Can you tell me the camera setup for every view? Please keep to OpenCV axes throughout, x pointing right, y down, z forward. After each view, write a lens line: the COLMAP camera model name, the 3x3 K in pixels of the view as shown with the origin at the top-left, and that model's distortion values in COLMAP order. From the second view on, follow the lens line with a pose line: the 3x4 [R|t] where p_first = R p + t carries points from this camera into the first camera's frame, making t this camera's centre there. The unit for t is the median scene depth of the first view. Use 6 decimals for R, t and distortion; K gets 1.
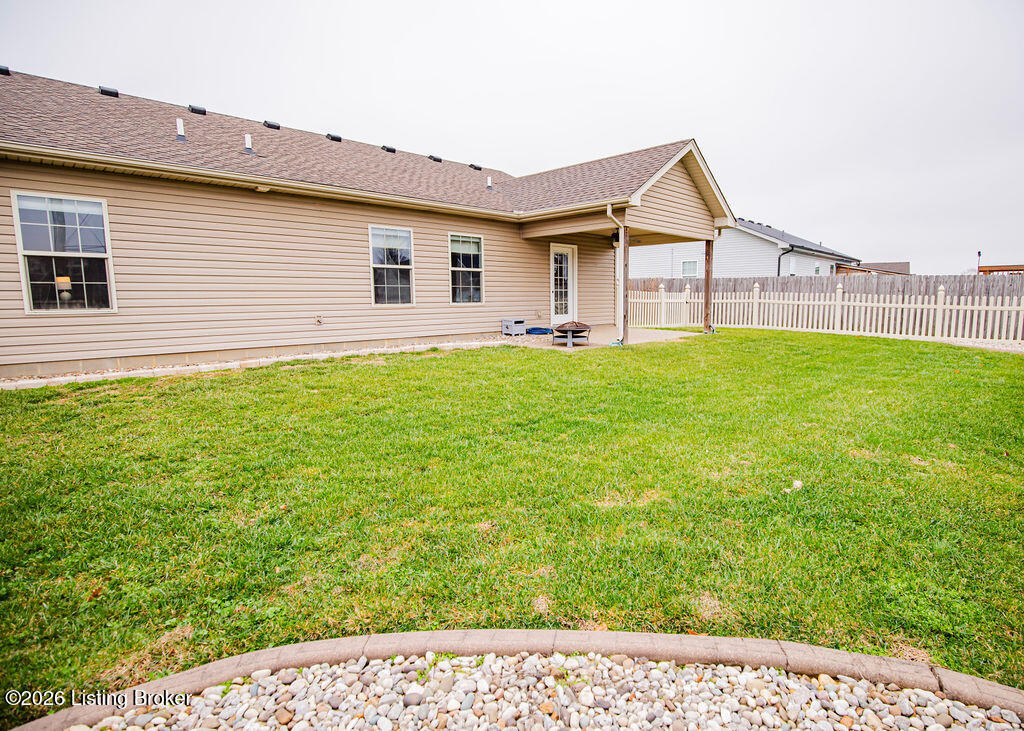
lens RADIAL K [[527.6, 0, 548.4], [0, 527.6, 367.8], [0, 0, 1]] dist [-0.029460, 0.001703]
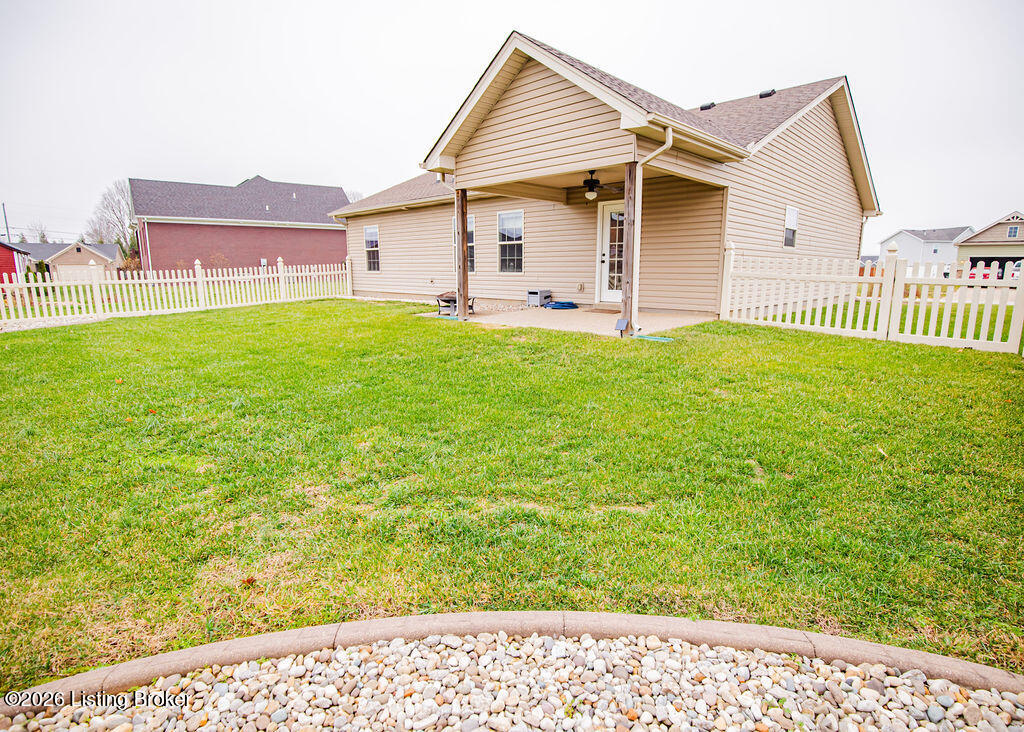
lens RADIAL K [[514.9, 0, 502.7], [0, 514.9, 368.5], [0, 0, 1]] dist [-0.028518, 0.004232]
pose [[-0.013573, 0.196342, -0.980441, 0.915886], [-0.133534, 0.971393, 0.196379, -0.129681], [0.990951, 0.133588, 0.013034, 0.938455]]
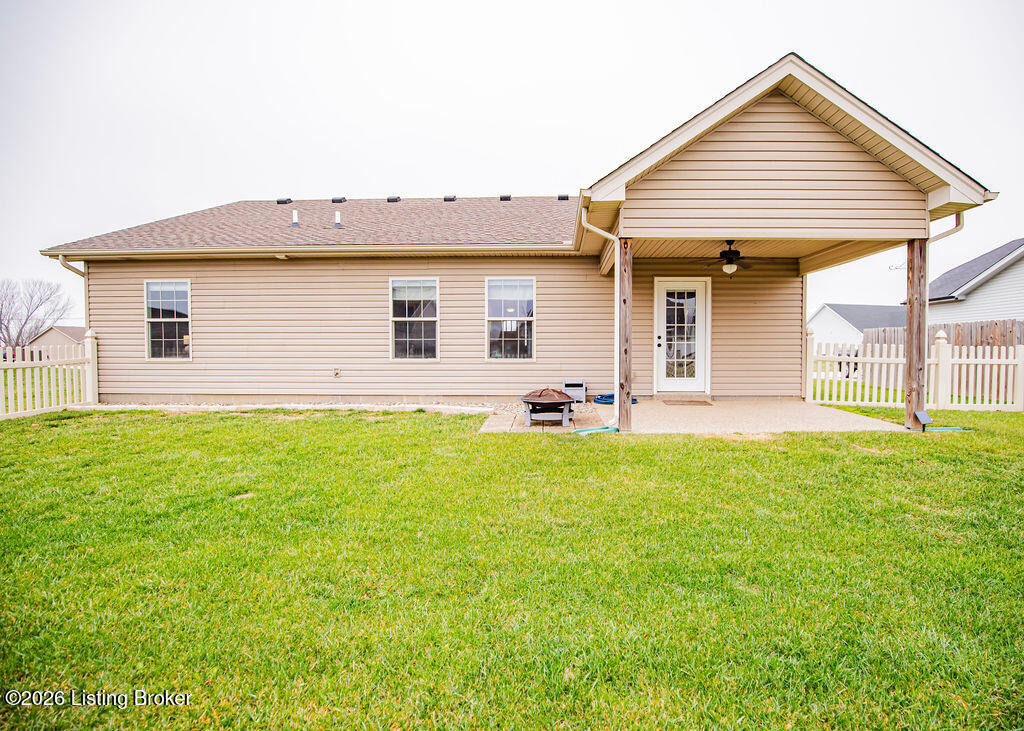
lens RADIAL K [[514.9, 0, 502.8], [0, 514.9, 368.1], [0, 0, 1]] dist [-0.028518, 0.004232]
pose [[0.668696, 0.027510, -0.743027, 0.416281], [-0.102569, 0.993174, -0.055537, -0.058803], [0.736428, 0.113349, 0.666953, 0.426637]]
